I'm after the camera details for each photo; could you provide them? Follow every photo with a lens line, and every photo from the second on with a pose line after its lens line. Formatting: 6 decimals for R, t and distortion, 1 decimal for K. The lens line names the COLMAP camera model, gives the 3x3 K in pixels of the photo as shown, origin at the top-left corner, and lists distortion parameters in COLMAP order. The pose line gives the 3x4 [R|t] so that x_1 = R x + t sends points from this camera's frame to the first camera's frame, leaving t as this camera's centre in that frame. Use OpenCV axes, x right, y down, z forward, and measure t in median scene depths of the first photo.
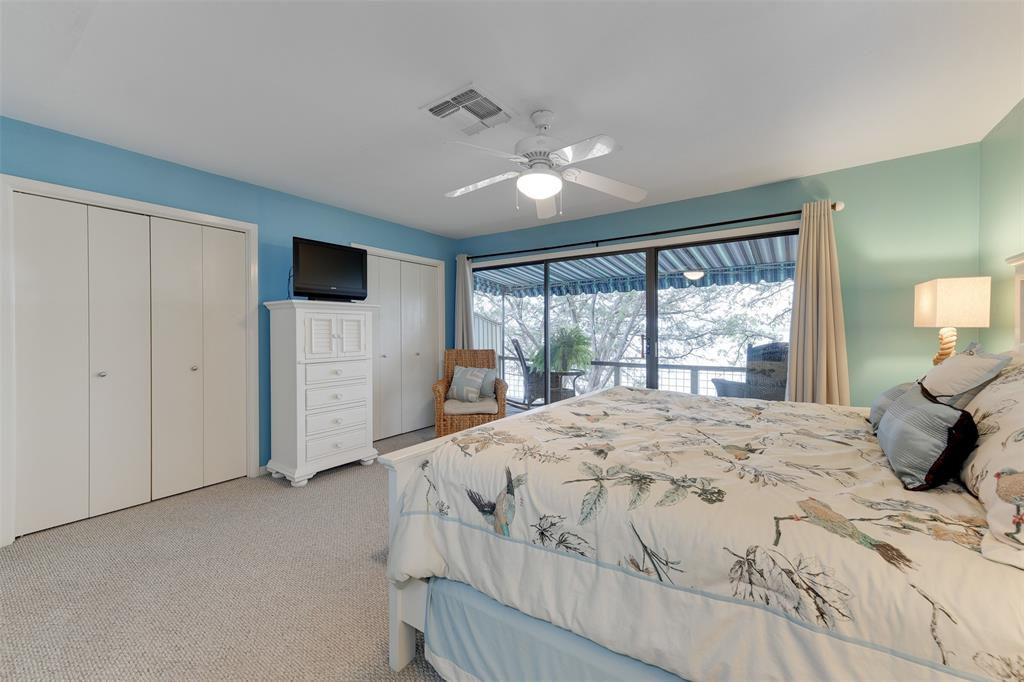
lens RADIAL K [[408.0, 0, 512.8], [0, 408.0, 337.5], [0, 0, 1]] dist [0.020972, 0.000161]
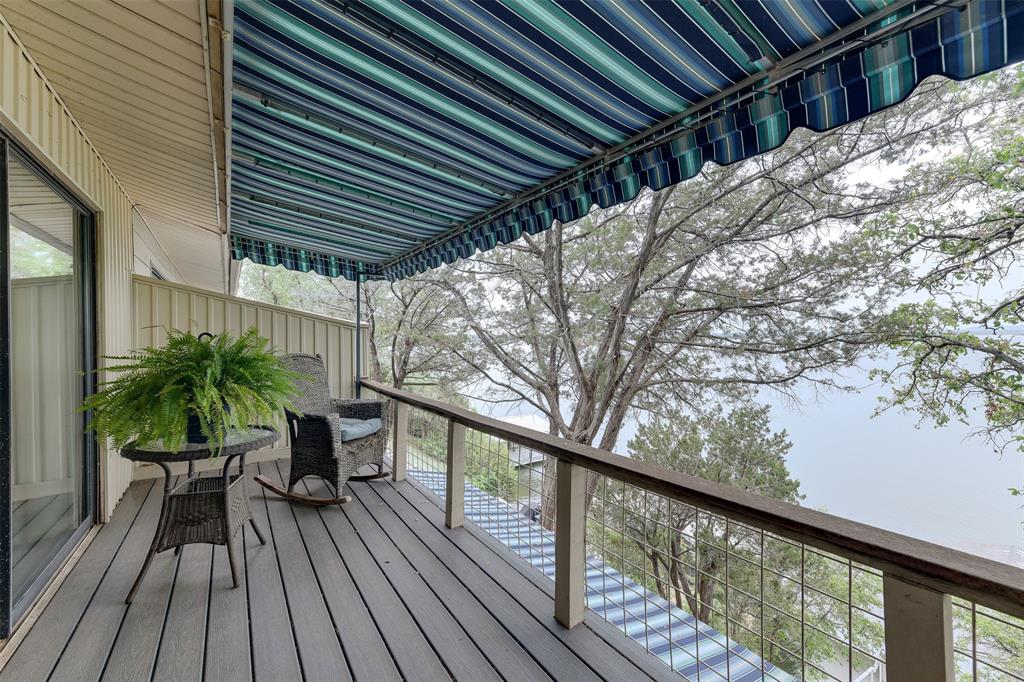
lens RADIAL K [[408.0, 0, 507.5], [0, 408.0, 336.3], [0, 0, 1]] dist [0.020972, 0.000161]
pose [[0.943940, -0.003721, -0.330096, 0.236384], [0.000012, 0.999937, -0.011238, -0.009167], [0.330117, 0.010604, 0.943881, 0.324149]]
